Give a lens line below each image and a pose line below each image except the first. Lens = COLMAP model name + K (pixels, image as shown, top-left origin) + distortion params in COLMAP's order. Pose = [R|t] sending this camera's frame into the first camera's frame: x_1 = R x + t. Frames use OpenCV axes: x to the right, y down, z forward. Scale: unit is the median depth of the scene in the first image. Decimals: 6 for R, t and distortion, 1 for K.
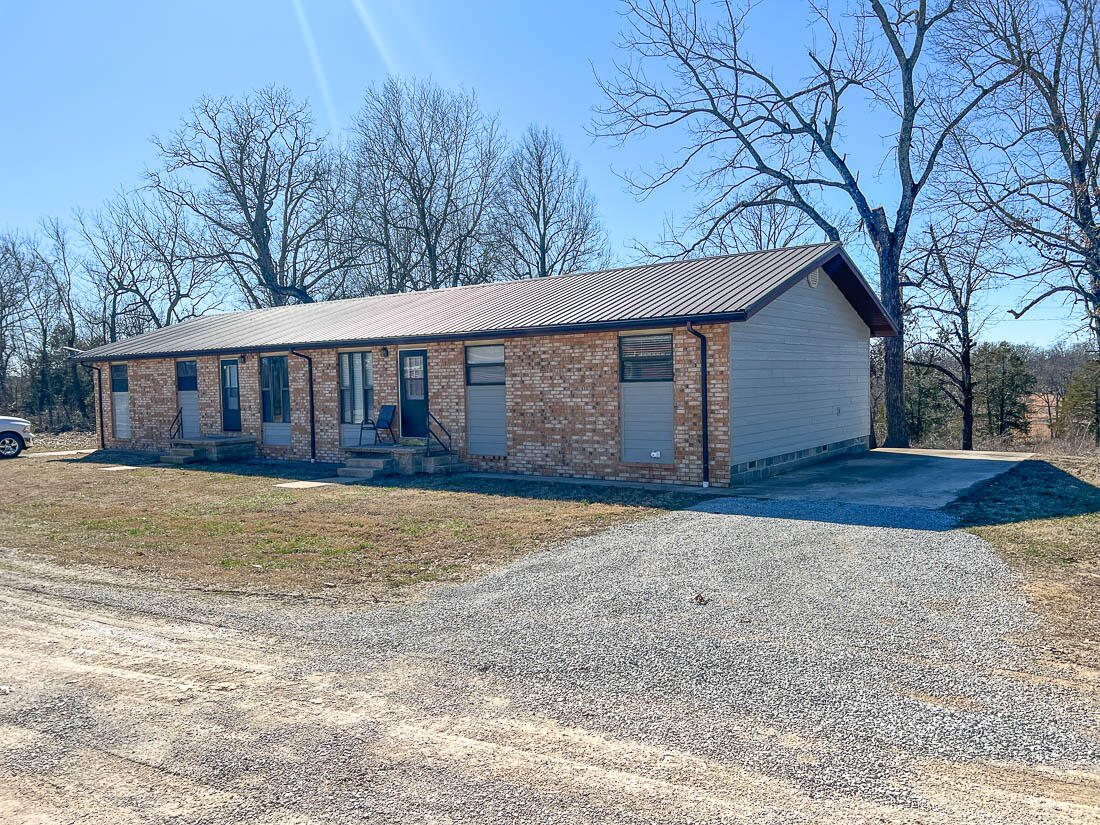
lens RADIAL K [[826.7, 0, 549.3], [0, 826.7, 417.0], [0, 0, 1]] dist [0.000457, -0.010966]
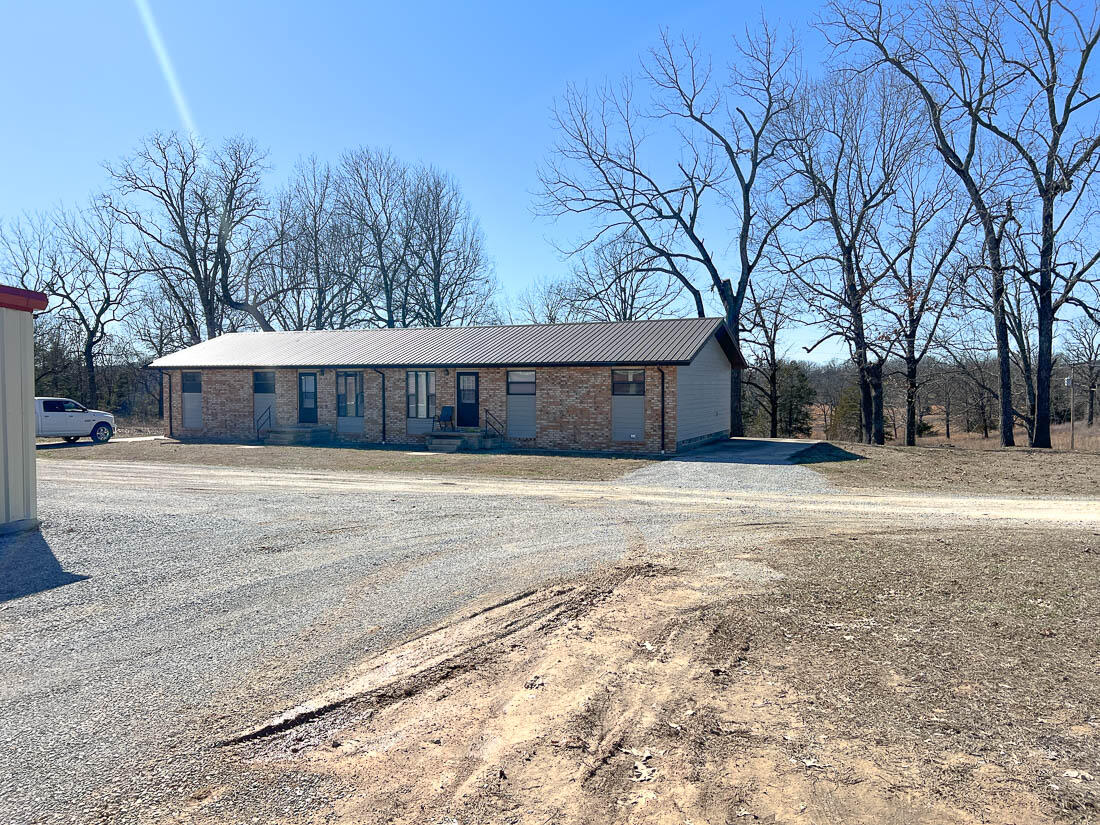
lens RADIAL K [[826.7, 0, 550.3], [0, 826.7, 409.9], [0, 0, 1]] dist [0.000457, -0.010966]
pose [[0.974812, 0.014328, 0.222568, -0.249741], [-0.011333, 0.999827, -0.014726, 0.009293], [-0.222741, 0.011833, 0.974806, -0.396831]]
